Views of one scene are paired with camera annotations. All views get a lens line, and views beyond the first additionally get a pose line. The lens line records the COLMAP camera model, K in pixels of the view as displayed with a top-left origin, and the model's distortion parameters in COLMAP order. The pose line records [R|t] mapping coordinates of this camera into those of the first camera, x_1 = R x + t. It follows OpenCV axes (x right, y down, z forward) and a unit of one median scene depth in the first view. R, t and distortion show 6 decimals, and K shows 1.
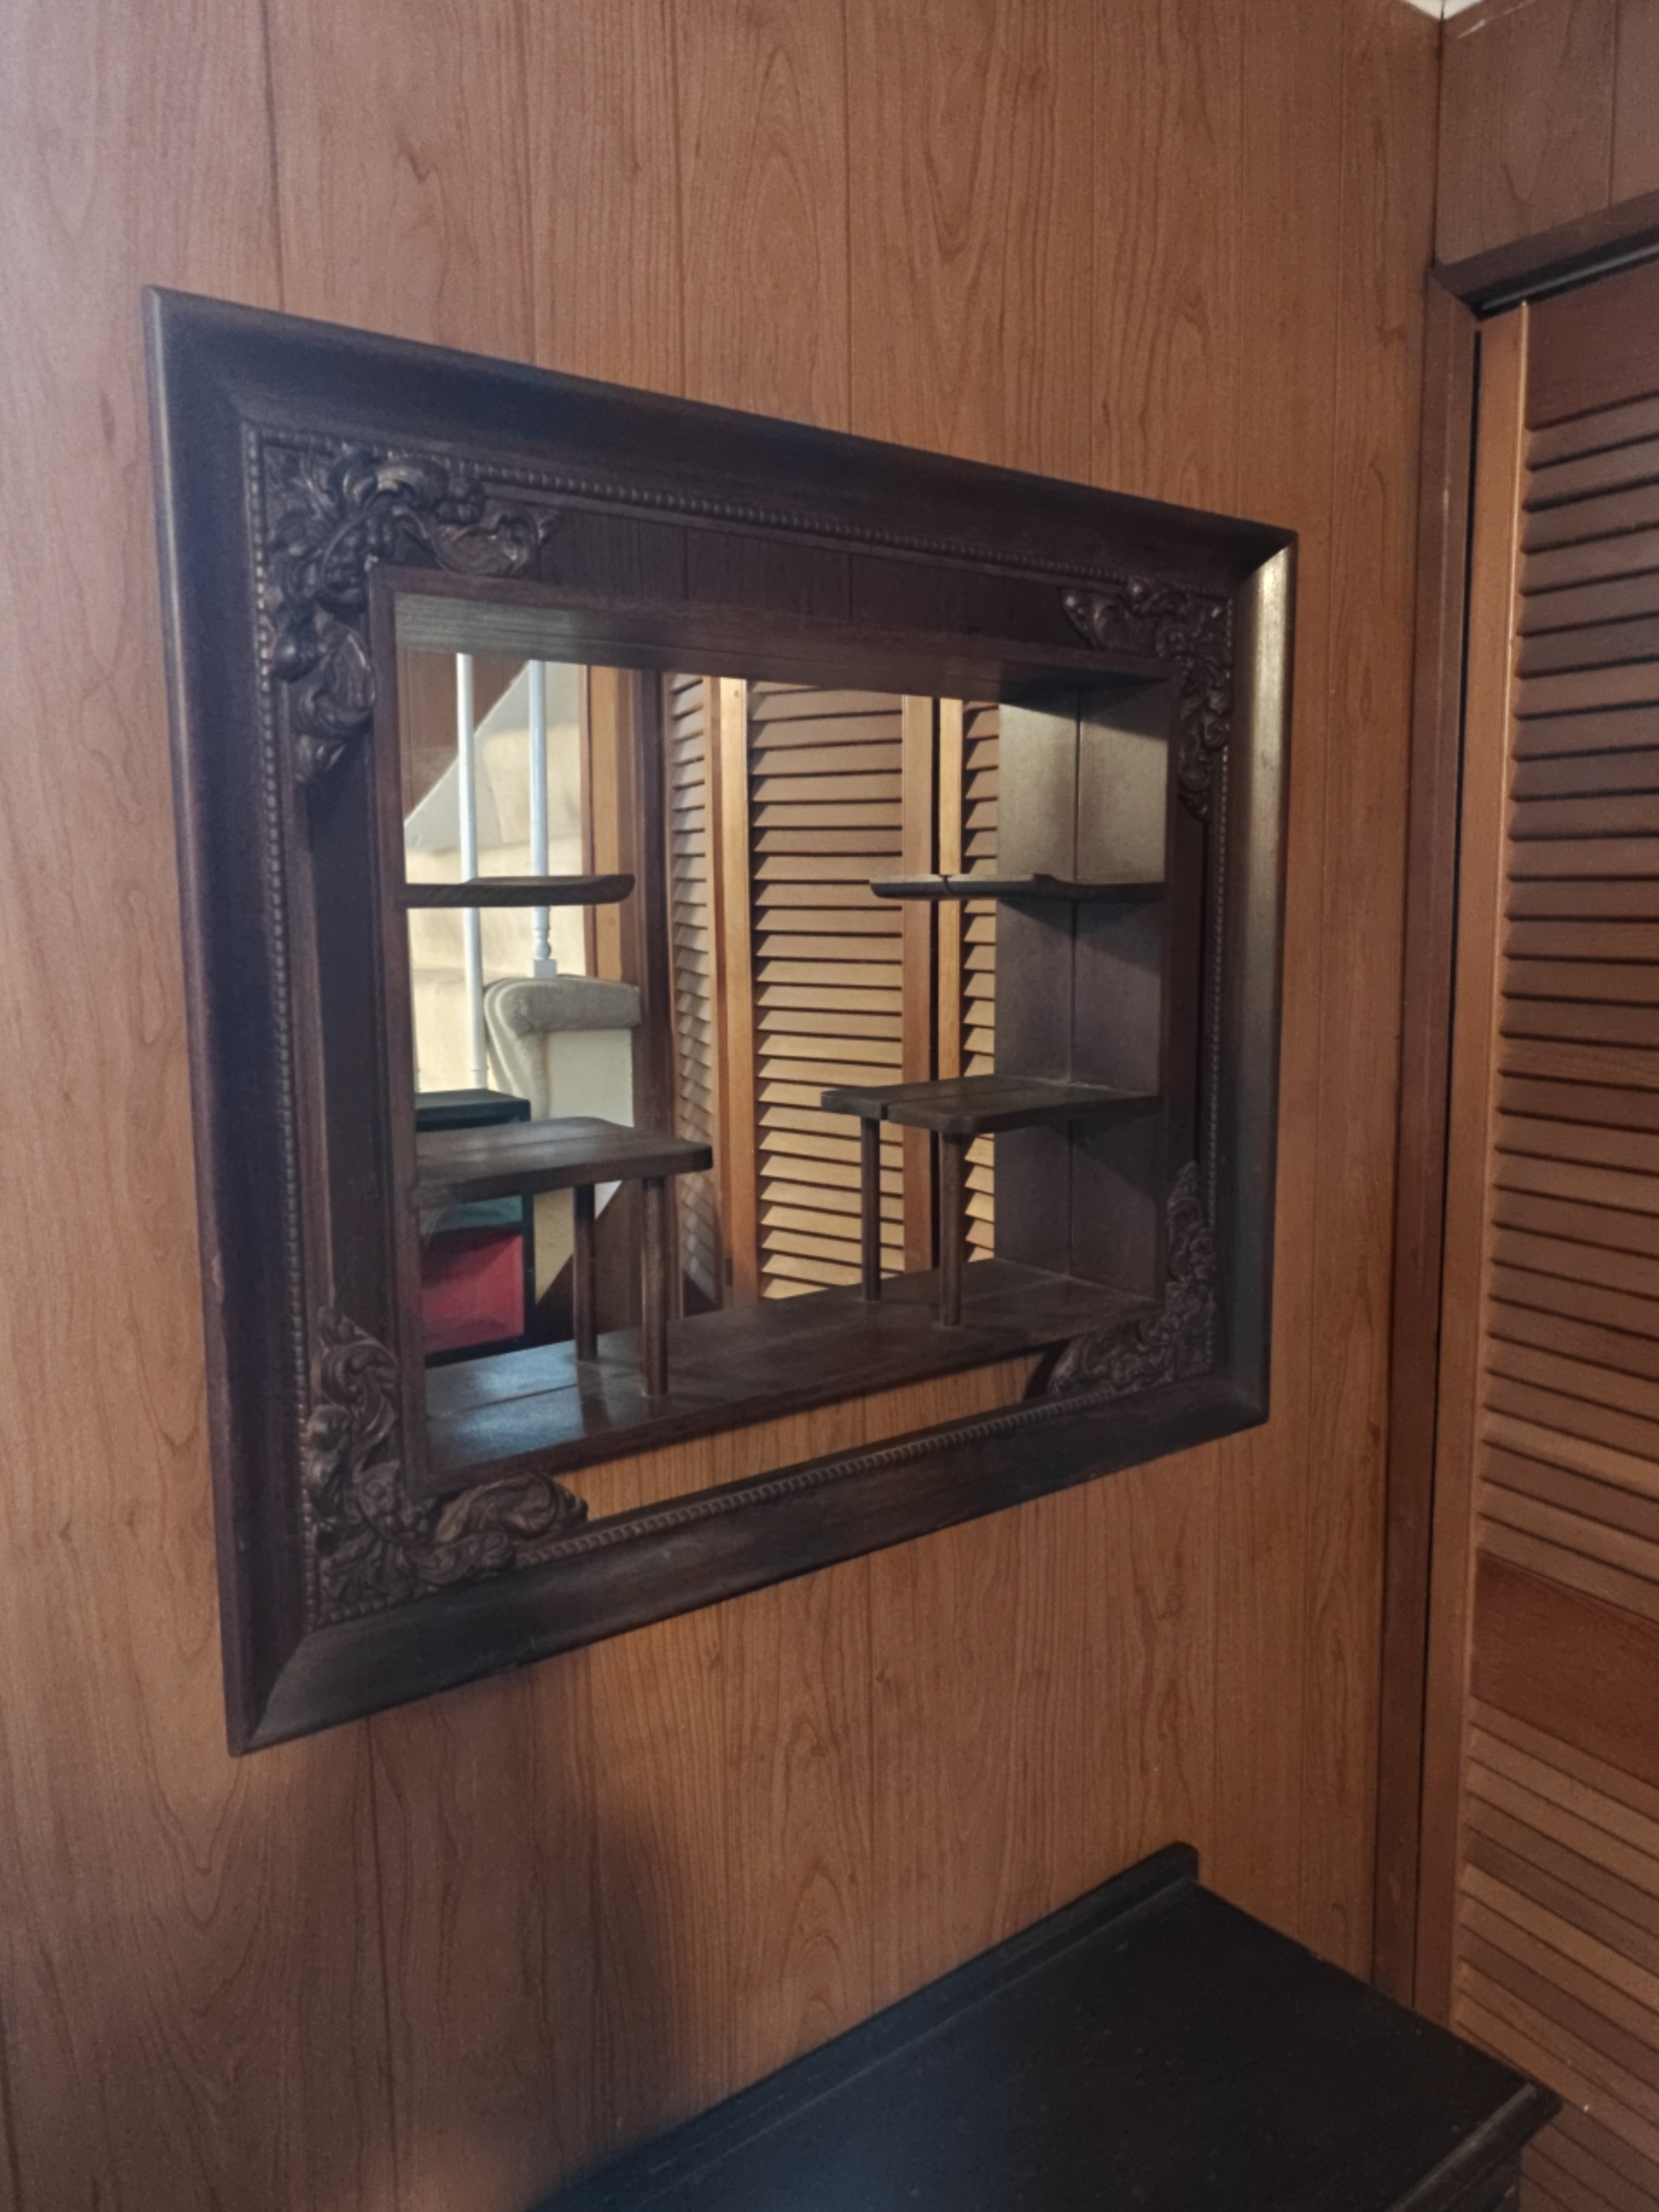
lens RADIAL K [[1558.8, 0, 826.3], [0, 1558.8, 1101.7], [0, 0, 1]] dist [0.005652, -0.000063]
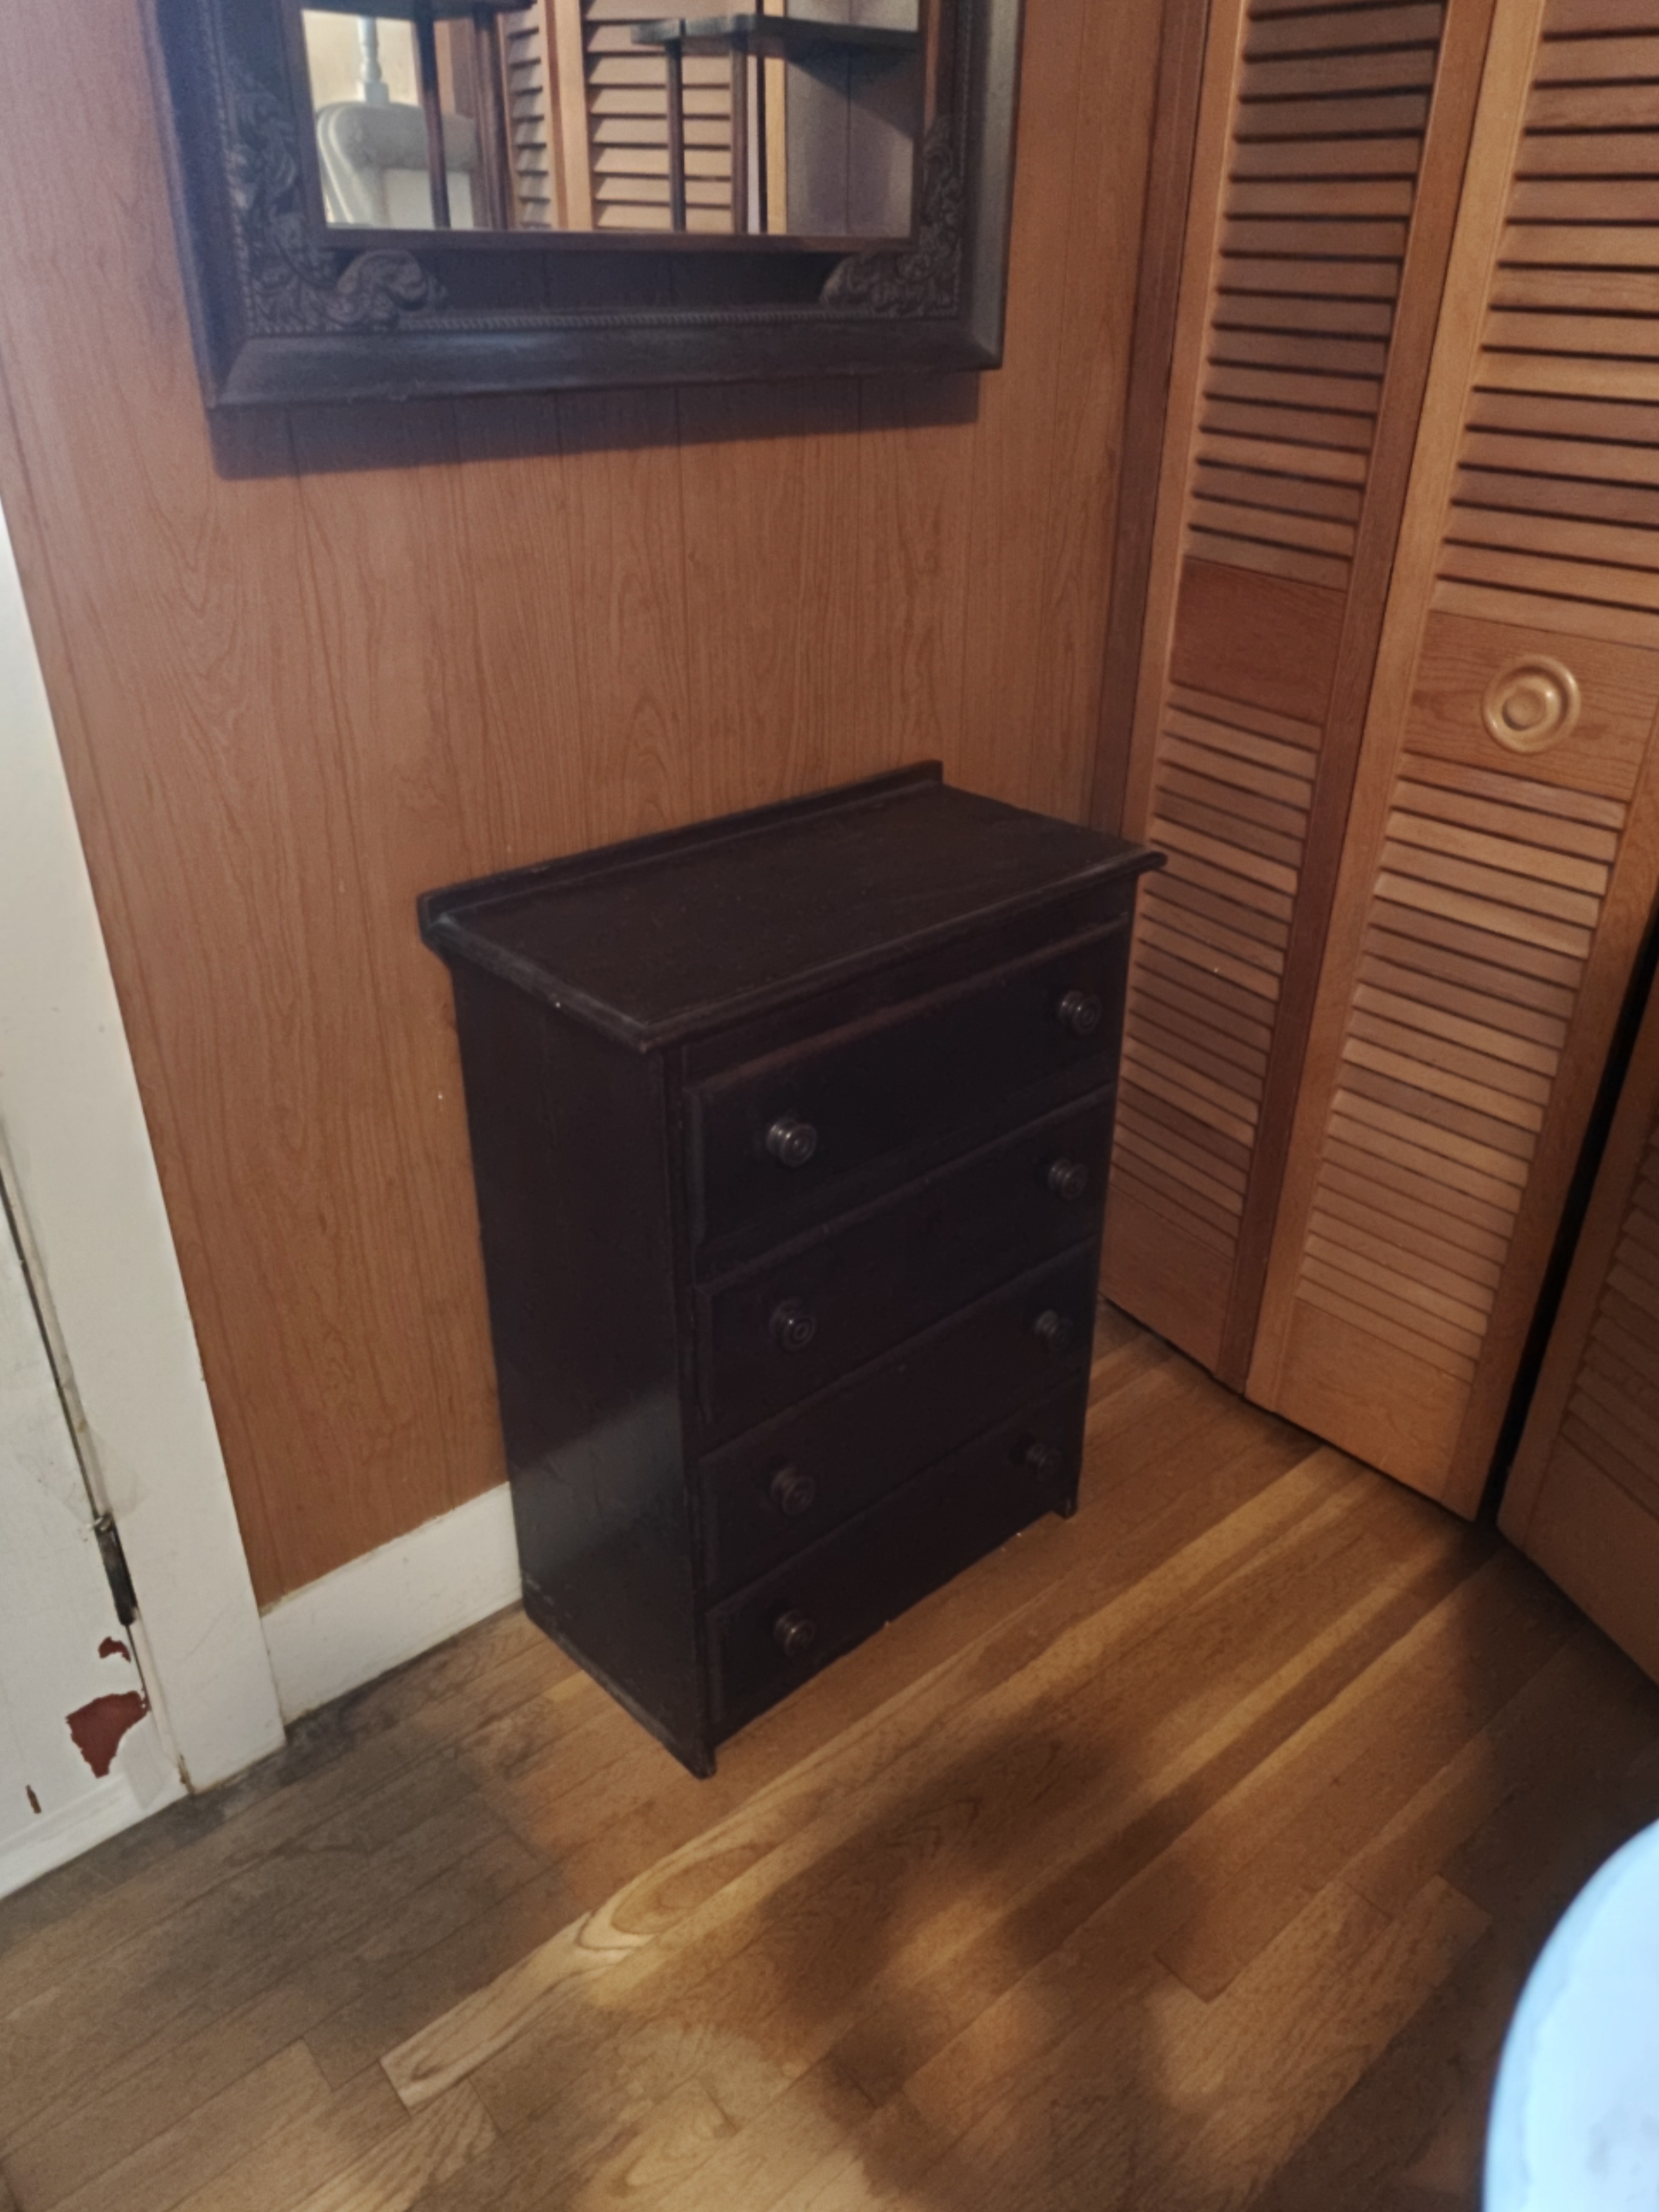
lens RADIAL K [[1558.8, 0, 833.4], [0, 1558.8, 1102.1], [0, 0, 1]] dist [0.005652, -0.000063]
pose [[0.996687, -0.016183, 0.079710, 0.040767], [-0.014540, 0.928769, 0.370374, 0.303446], [-0.080026, -0.370306, 0.925456, -0.384538]]
